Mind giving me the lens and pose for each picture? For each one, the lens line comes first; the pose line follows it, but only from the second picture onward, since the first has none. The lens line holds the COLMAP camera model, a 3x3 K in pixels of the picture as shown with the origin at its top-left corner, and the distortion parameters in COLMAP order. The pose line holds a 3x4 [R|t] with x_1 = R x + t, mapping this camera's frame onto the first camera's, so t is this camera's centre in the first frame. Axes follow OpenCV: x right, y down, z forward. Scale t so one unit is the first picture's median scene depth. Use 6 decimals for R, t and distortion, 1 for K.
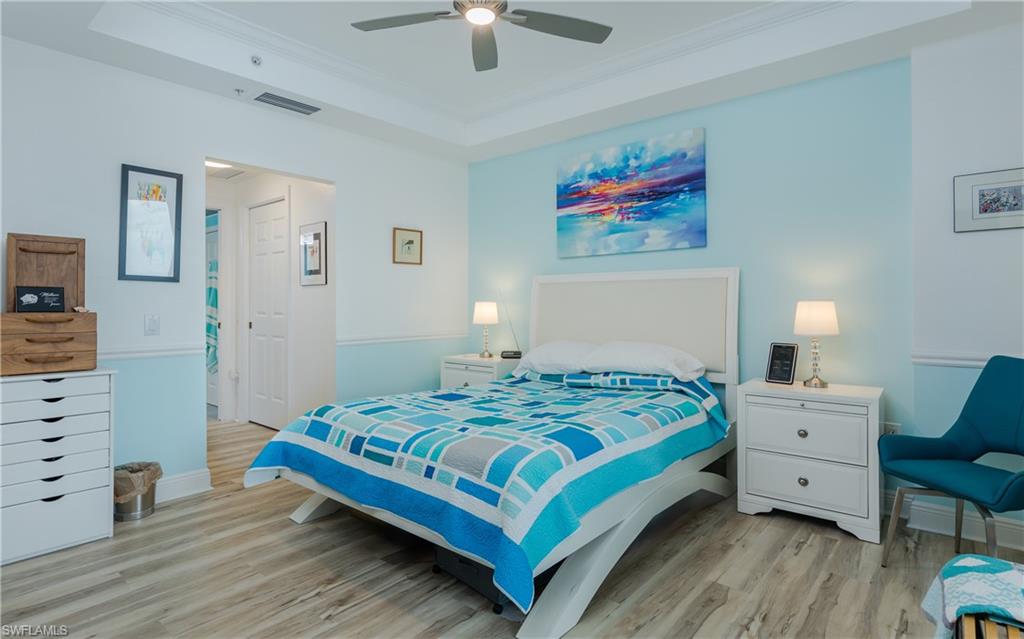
lens RADIAL K [[528.9, 0, 489.7], [0, 528.9, 299.5], [0, 0, 1]] dist [0.001038, 0.000286]
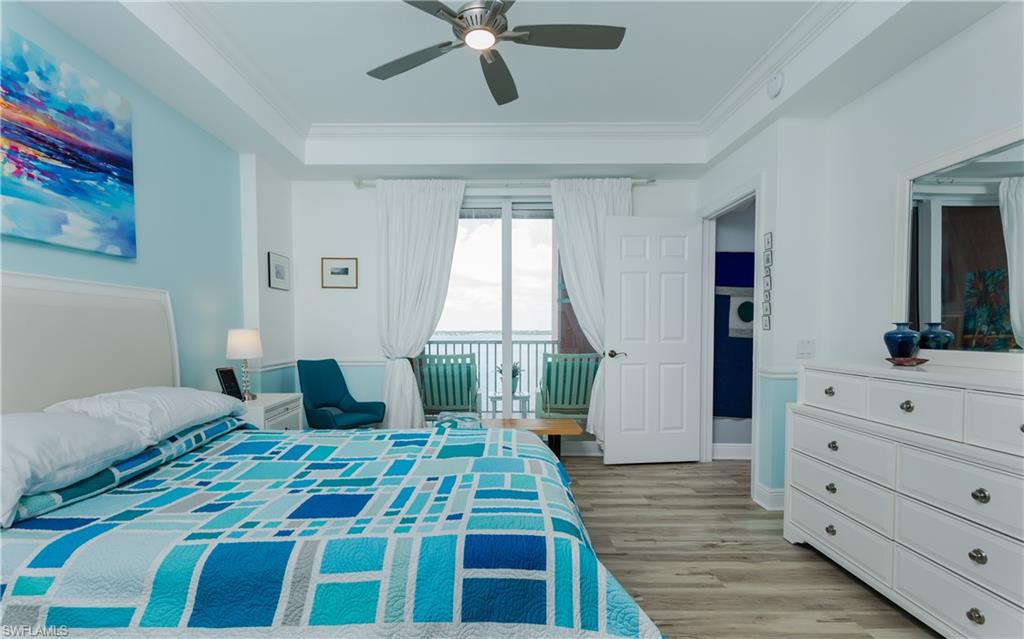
lens RADIAL K [[494.8, 0, 507.1], [0, 494.8, 352.4], [0, 0, 1]] dist [0.001865, 0.000894]
pose [[-0.688447, -0.020768, 0.724989, -0.482885], [0.005852, 0.999398, 0.034186, 0.015306], [-0.725263, 0.027778, -0.687911, 1.057757]]
